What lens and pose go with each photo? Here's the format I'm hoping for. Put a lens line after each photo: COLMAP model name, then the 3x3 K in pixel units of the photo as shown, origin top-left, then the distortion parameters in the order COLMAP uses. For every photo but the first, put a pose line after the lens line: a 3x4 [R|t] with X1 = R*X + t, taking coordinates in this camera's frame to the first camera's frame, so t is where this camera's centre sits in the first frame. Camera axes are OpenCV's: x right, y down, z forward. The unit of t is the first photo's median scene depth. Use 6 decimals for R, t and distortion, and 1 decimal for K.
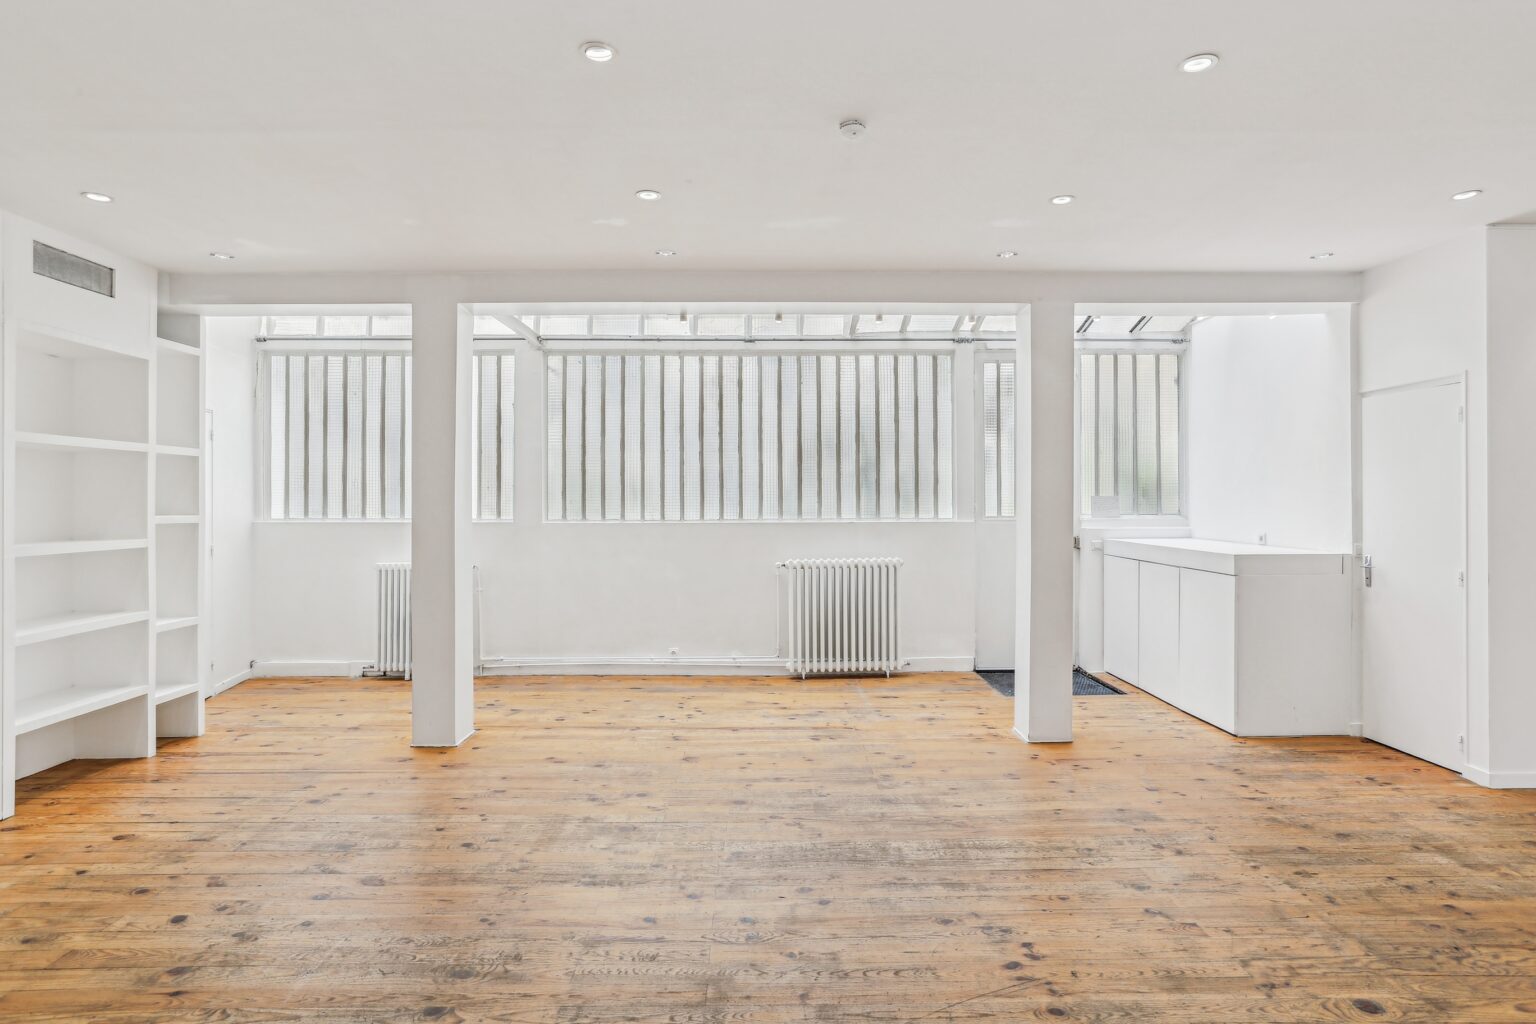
lens RADIAL K [[860.1, 0, 768.0], [0, 860.1, 512.0], [0, 0, 1]] dist [-0.057289, 0.042711]
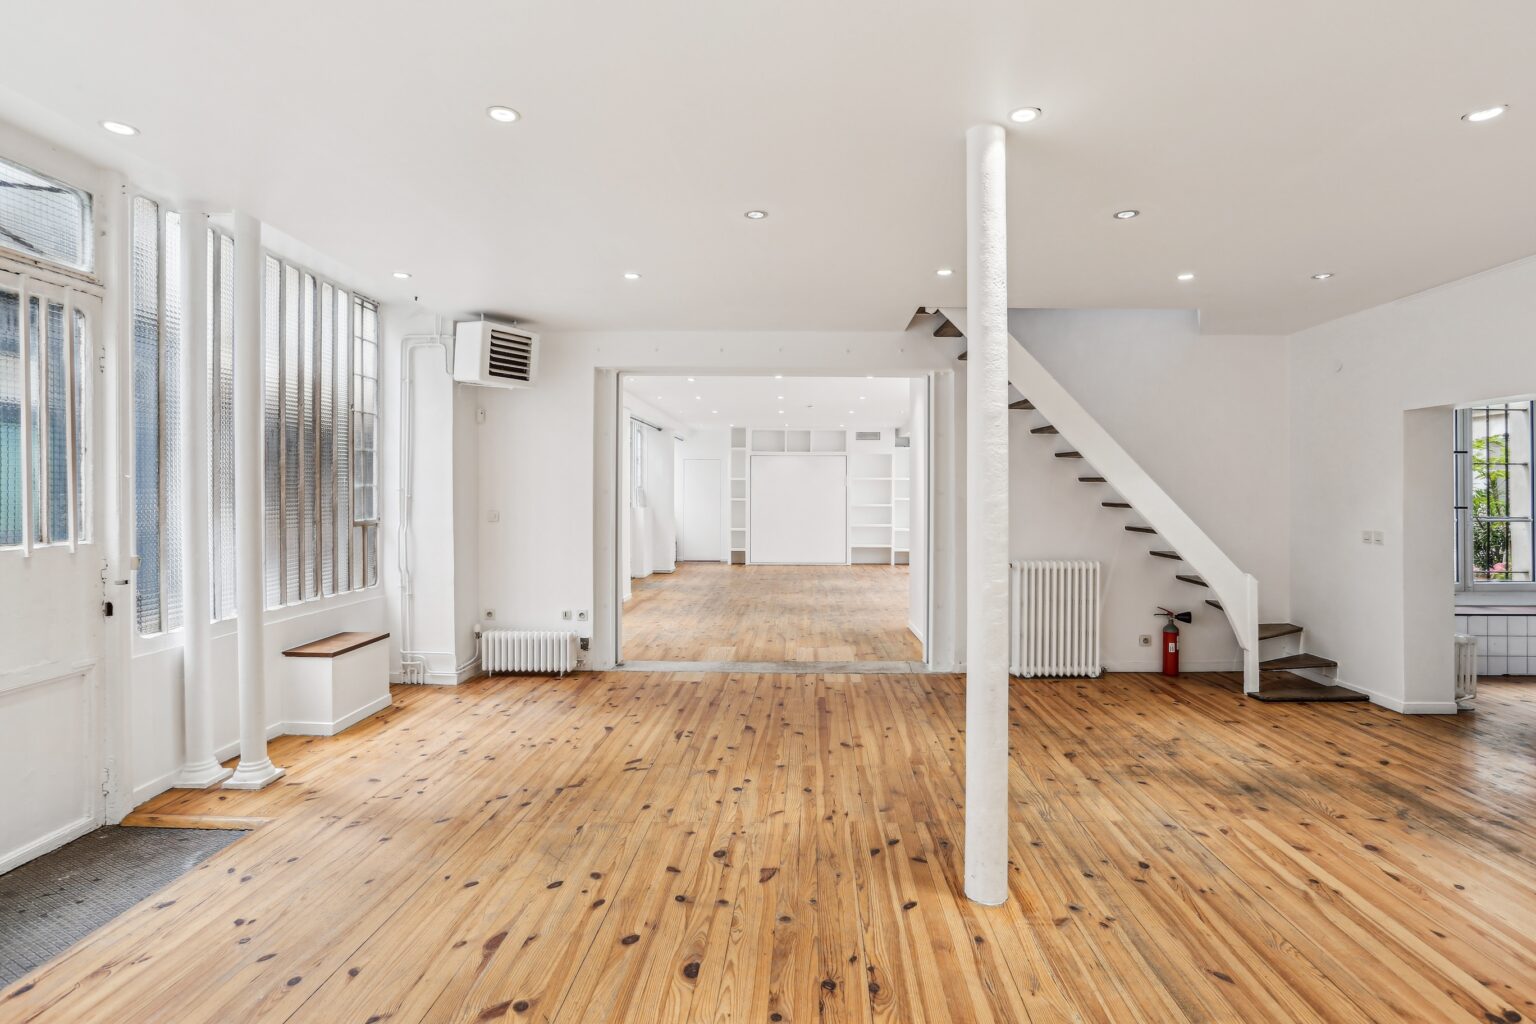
lens RADIAL K [[755.2, 0, 770.2], [0, 755.2, 487.5], [0, 0, 1]] dist [-0.063192, 0.031677]
pose [[-0.064495, -0.003822, -0.997911, 2.395107], [-0.006768, 0.999971, -0.003392, -0.023200], [0.997895, 0.006535, -0.064519, 0.662876]]
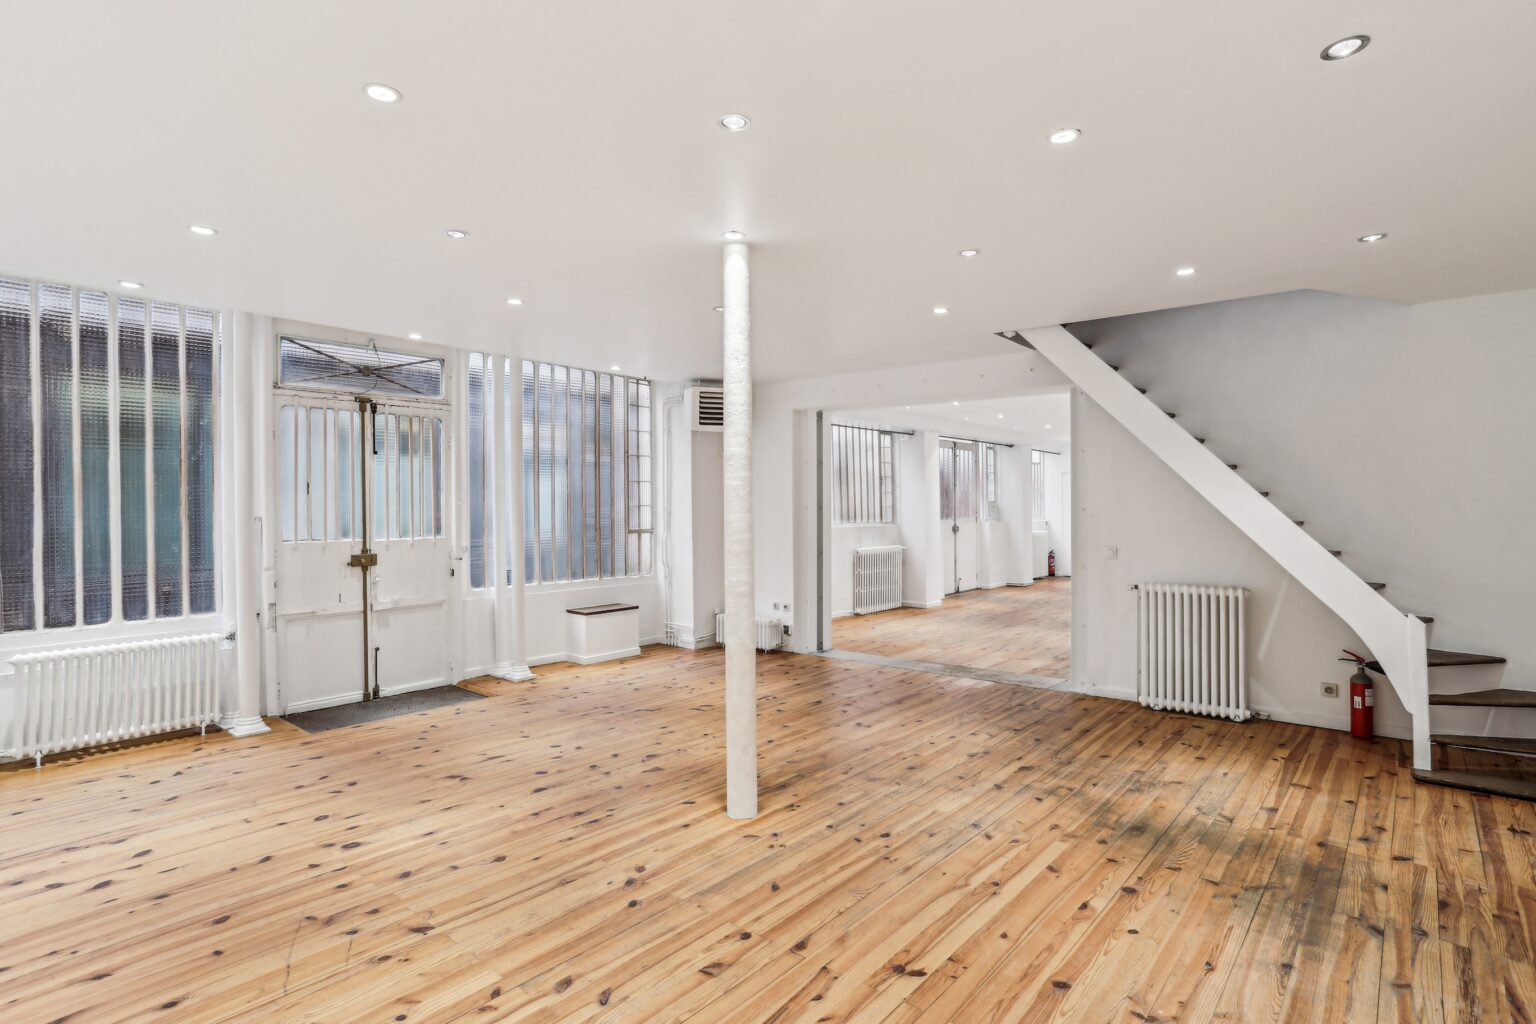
lens RADIAL K [[761.6, 0, 773.0], [0, 761.6, 501.6], [0, 0, 1]] dist [-0.067963, 0.035269]
pose [[-0.665972, 0.000493, -0.745977, 2.374374], [0.000972, 1.000000, -0.000206, -0.033321], [0.745976, -0.000862, -0.665972, 1.298293]]
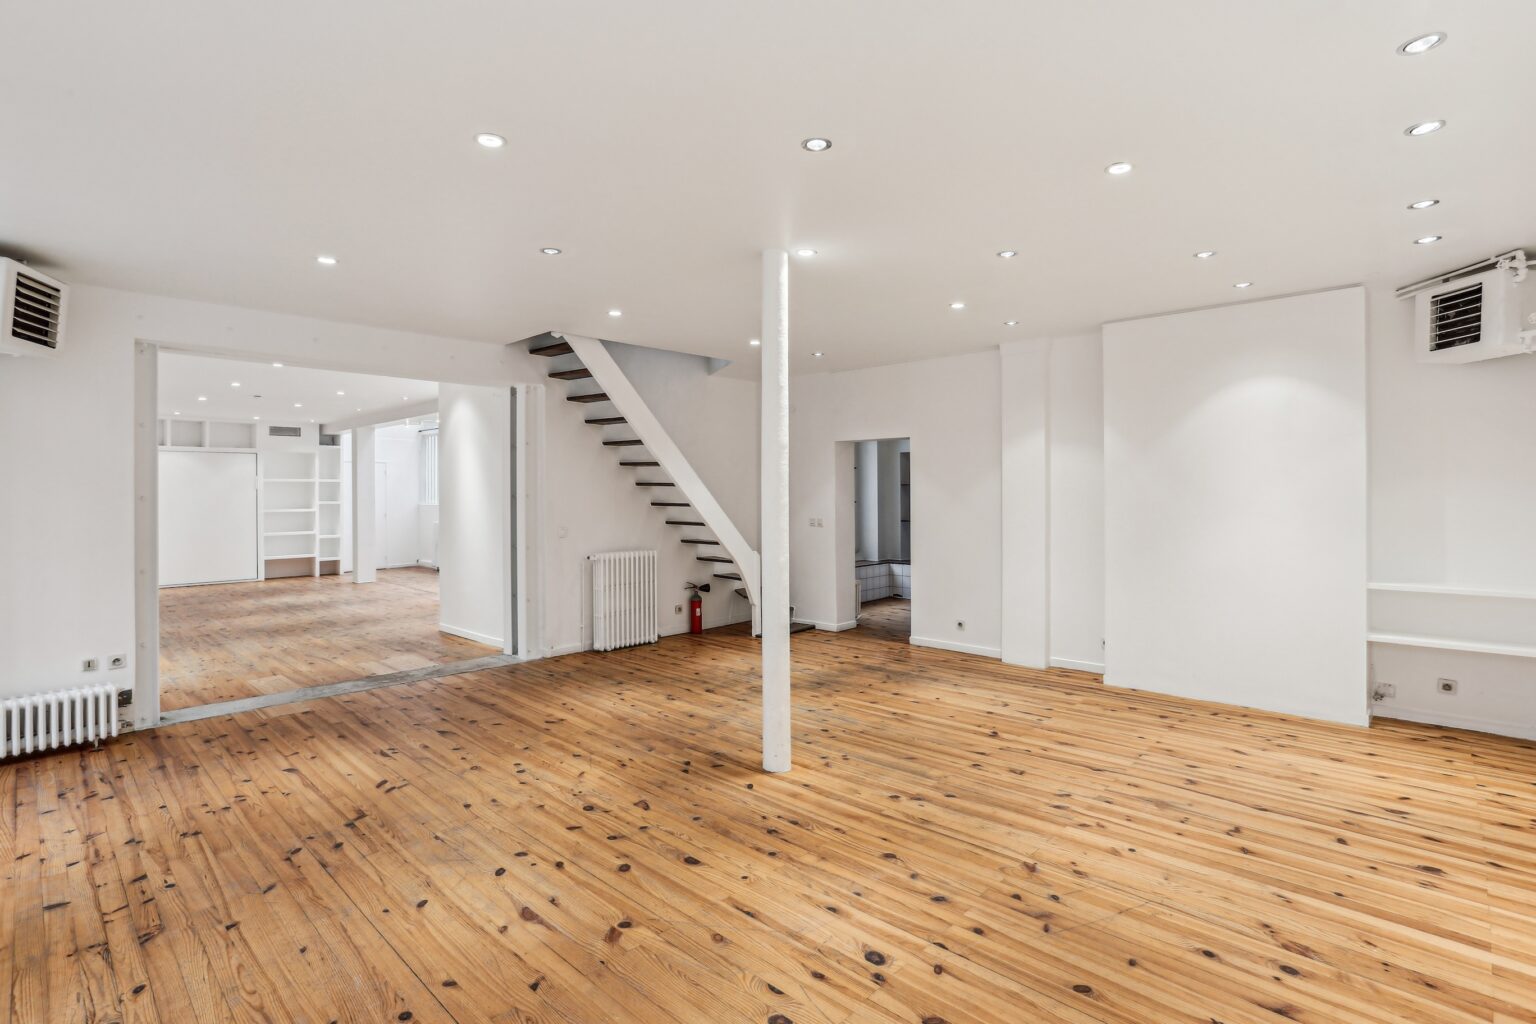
lens RADIAL K [[768.3, 0, 775.8], [0, 768.3, 492.4], [0, 0, 1]] dist [-0.066476, 0.034855]
pose [[0.707484, -0.000630, -0.706729, 2.427533], [0.000371, 1.000000, -0.000521, -0.026888], [0.706729, 0.000107, 0.707484, 0.203371]]
